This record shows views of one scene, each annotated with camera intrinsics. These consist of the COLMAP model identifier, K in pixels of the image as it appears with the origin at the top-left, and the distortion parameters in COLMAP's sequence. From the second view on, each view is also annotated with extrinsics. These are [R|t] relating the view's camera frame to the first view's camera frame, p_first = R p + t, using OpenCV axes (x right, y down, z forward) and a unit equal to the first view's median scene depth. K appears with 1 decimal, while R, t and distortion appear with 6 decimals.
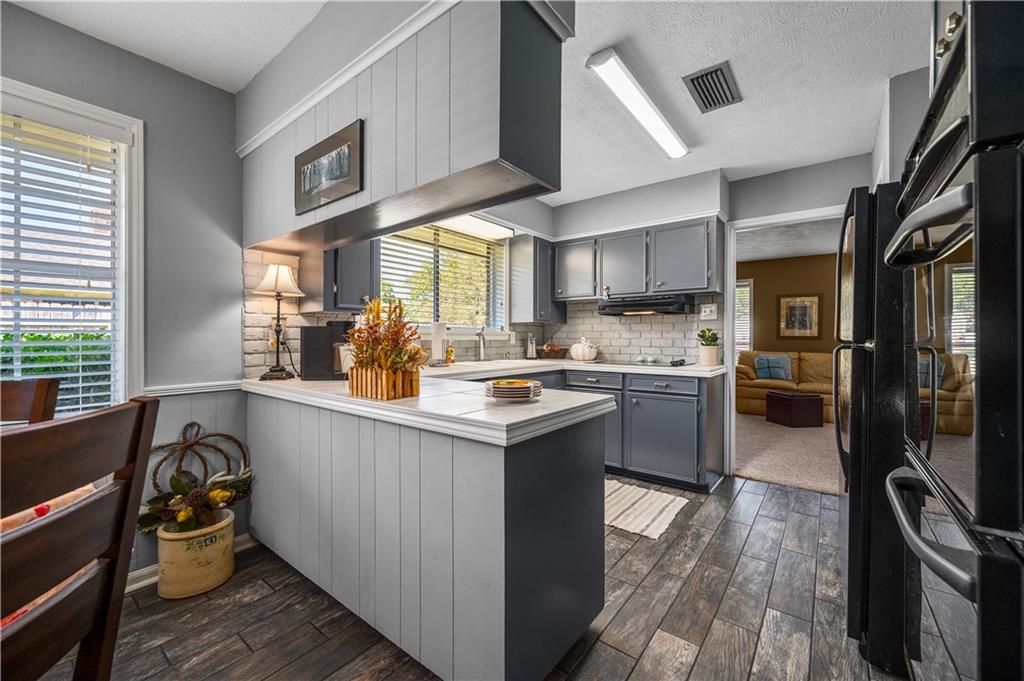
lens RADIAL K [[405.8, 0, 507.8], [0, 405.8, 339.4], [0, 0, 1]] dist [0.000731, 0.000014]
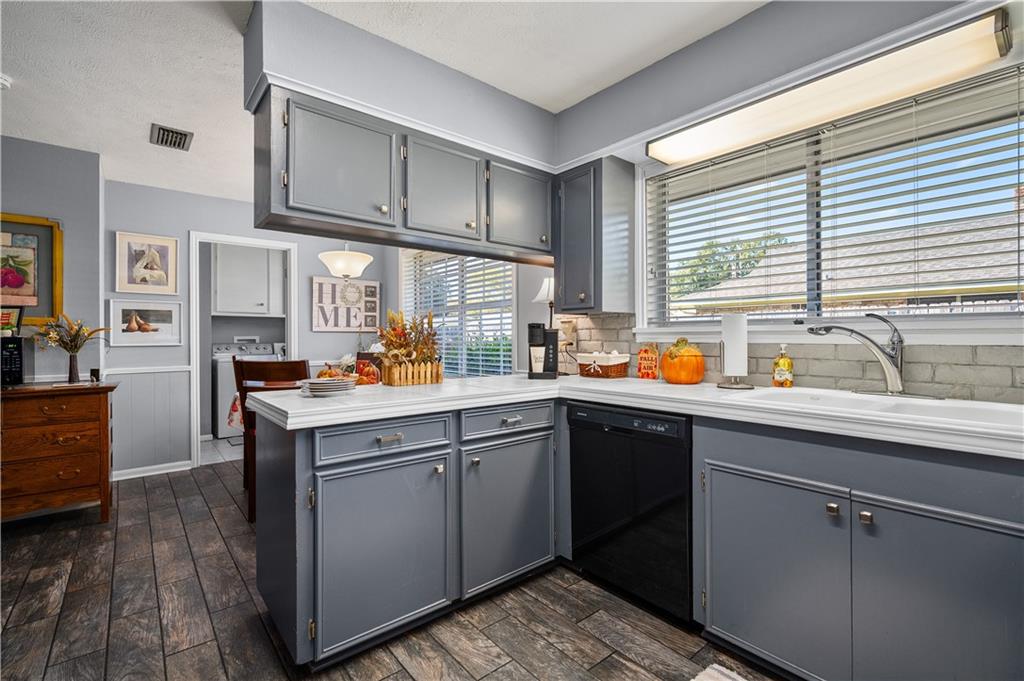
lens RADIAL K [[471.1, 0, 506.5], [0, 471.1, 340.6], [0, 0, 1]] dist [-0.001571, -0.000068]
pose [[-0.225762, 0.000354, -0.974182, 1.088609], [0.002336, 0.999997, -0.000178, 0.001899], [0.974180, -0.002316, -0.225762, 1.547515]]
